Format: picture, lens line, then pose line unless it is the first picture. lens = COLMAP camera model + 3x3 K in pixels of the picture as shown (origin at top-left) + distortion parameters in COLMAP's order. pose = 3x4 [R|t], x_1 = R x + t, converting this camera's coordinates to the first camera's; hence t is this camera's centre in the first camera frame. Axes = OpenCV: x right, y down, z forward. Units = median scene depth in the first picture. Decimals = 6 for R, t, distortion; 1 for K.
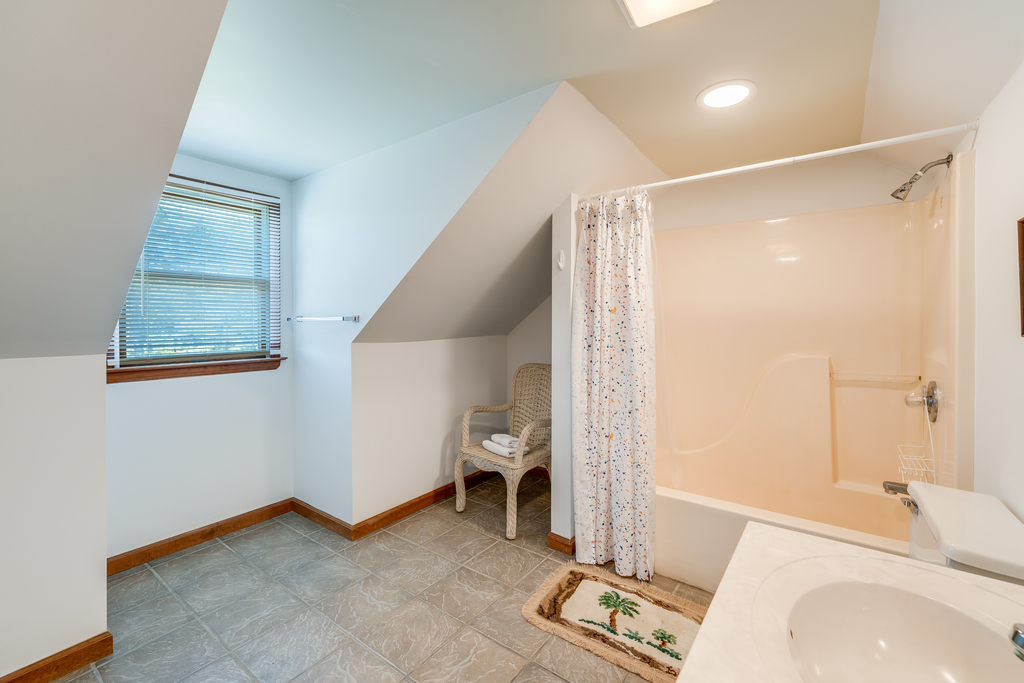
lens RADIAL K [[434.8, 0, 513.5], [0, 434.8, 321.0], [0, 0, 1]] dist [0.001629, -0.000161]
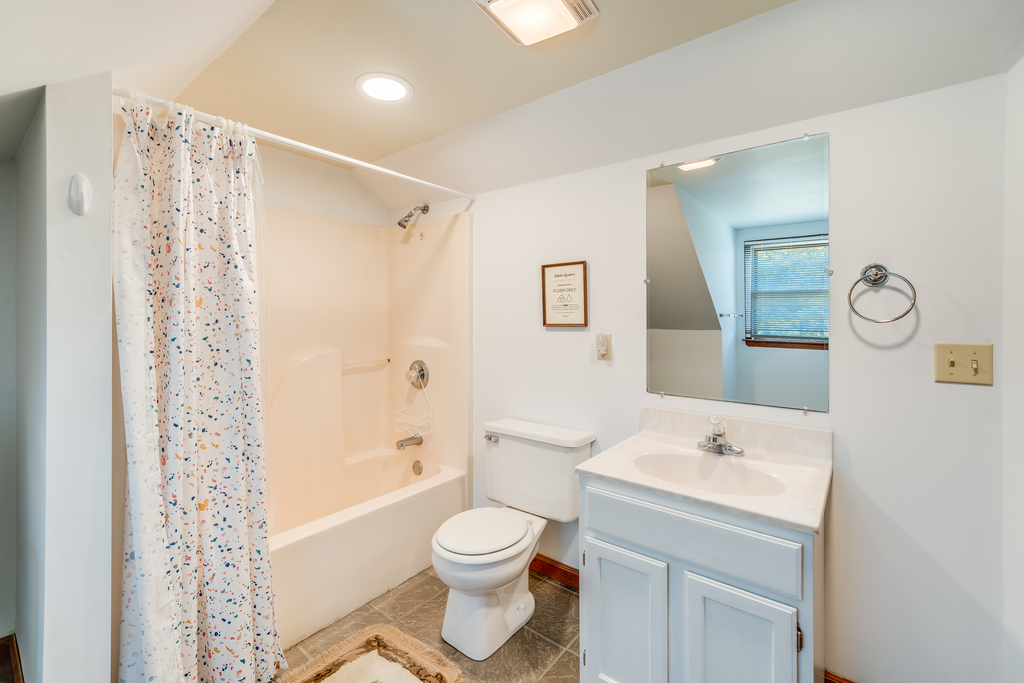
lens RADIAL K [[434.8, 0, 515.9], [0, 434.8, 316.7], [0, 0, 1]] dist [0.001629, -0.000161]
pose [[0.035209, 0.001306, 0.999379, -0.380561], [0.004839, 0.999987, -0.001477, -0.000461], [-0.999368, 0.004888, 0.035203, 0.530499]]
